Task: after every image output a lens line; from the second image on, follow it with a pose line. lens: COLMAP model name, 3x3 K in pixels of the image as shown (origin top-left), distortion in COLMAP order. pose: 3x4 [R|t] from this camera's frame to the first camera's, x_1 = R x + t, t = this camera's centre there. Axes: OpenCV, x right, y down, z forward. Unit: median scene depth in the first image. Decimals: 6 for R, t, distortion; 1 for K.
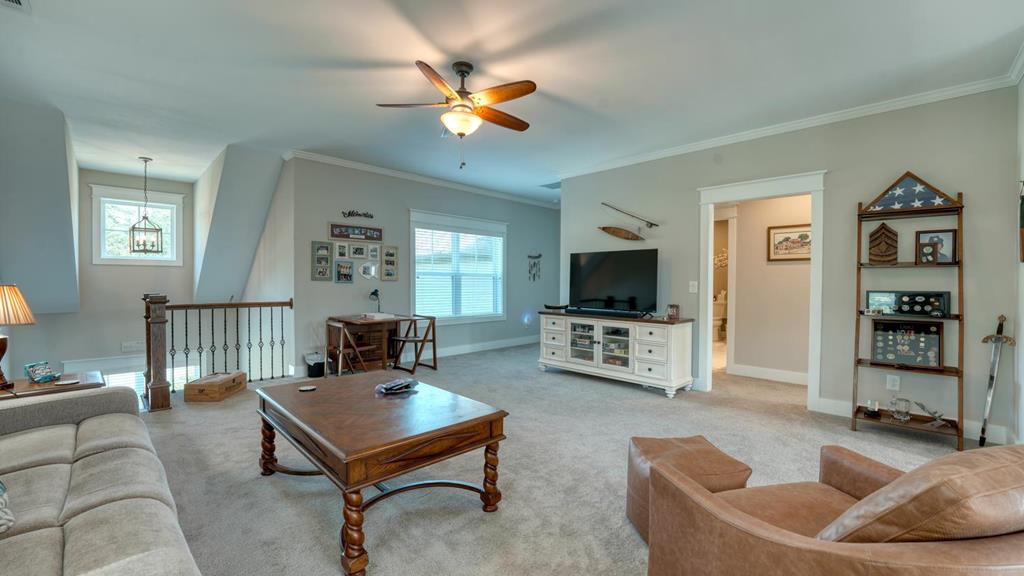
lens RADIAL K [[422.5, 0, 512.7], [0, 422.5, 295.0], [0, 0, 1]] dist [-0.002805, -0.000337]
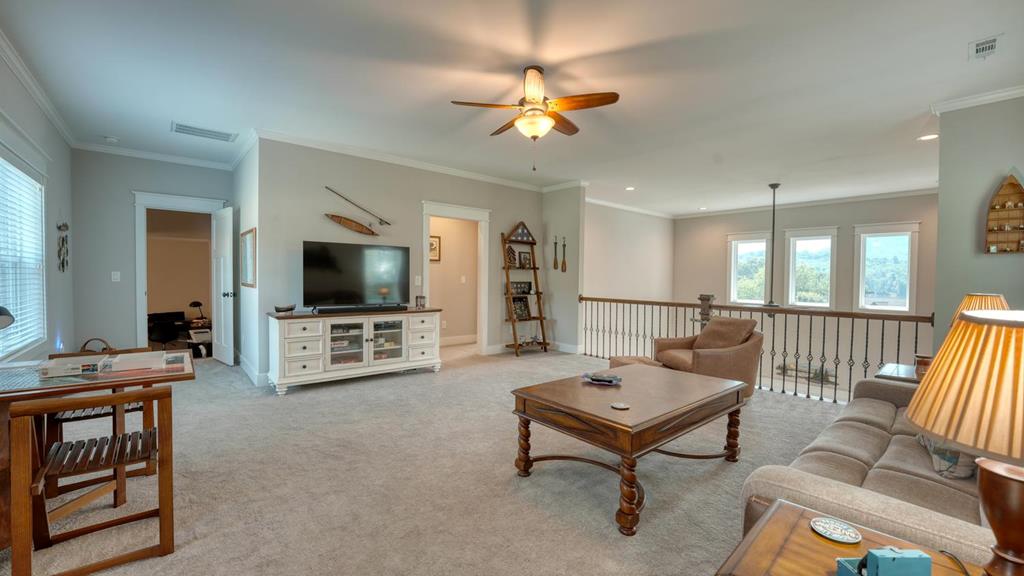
lens RADIAL K [[422.5, 0, 506.0], [0, 422.5, 282.0], [0, 0, 1]] dist [-0.002805, -0.000337]
pose [[0.089724, -0.014120, 0.995867, -0.713449], [0.023916, 0.999642, 0.012019, -0.022015], [-0.995680, 0.022738, 0.090029, 0.603702]]
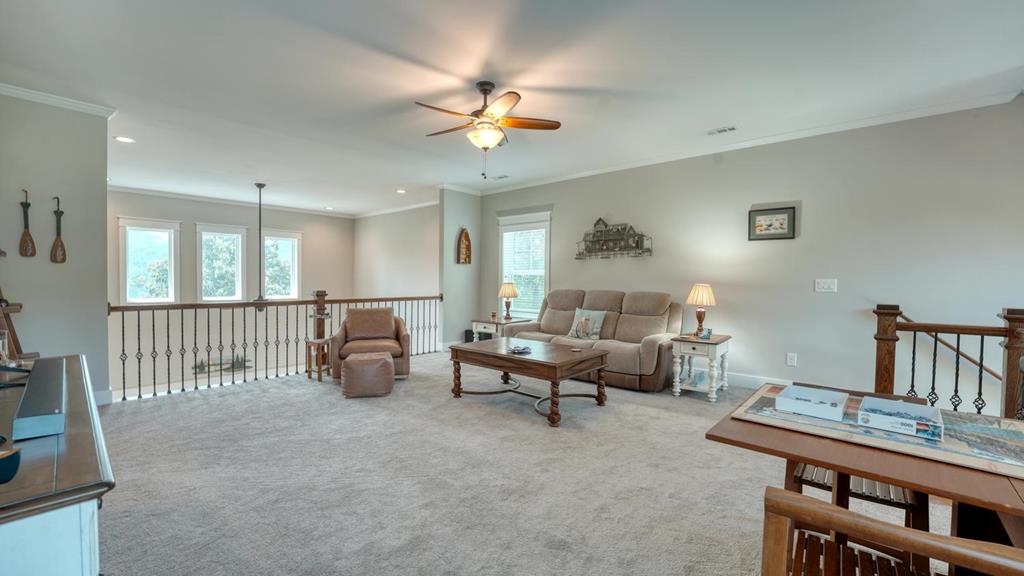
lens RADIAL K [[422.5, 0, 508.2], [0, 422.5, 286.2], [0, 0, 1]] dist [-0.002805, -0.000337]
pose [[-0.998443, -0.015726, -0.053510, -0.077444], [-0.018700, 0.998281, 0.055546, -0.048045], [0.052545, 0.056460, -0.997021, 1.307420]]
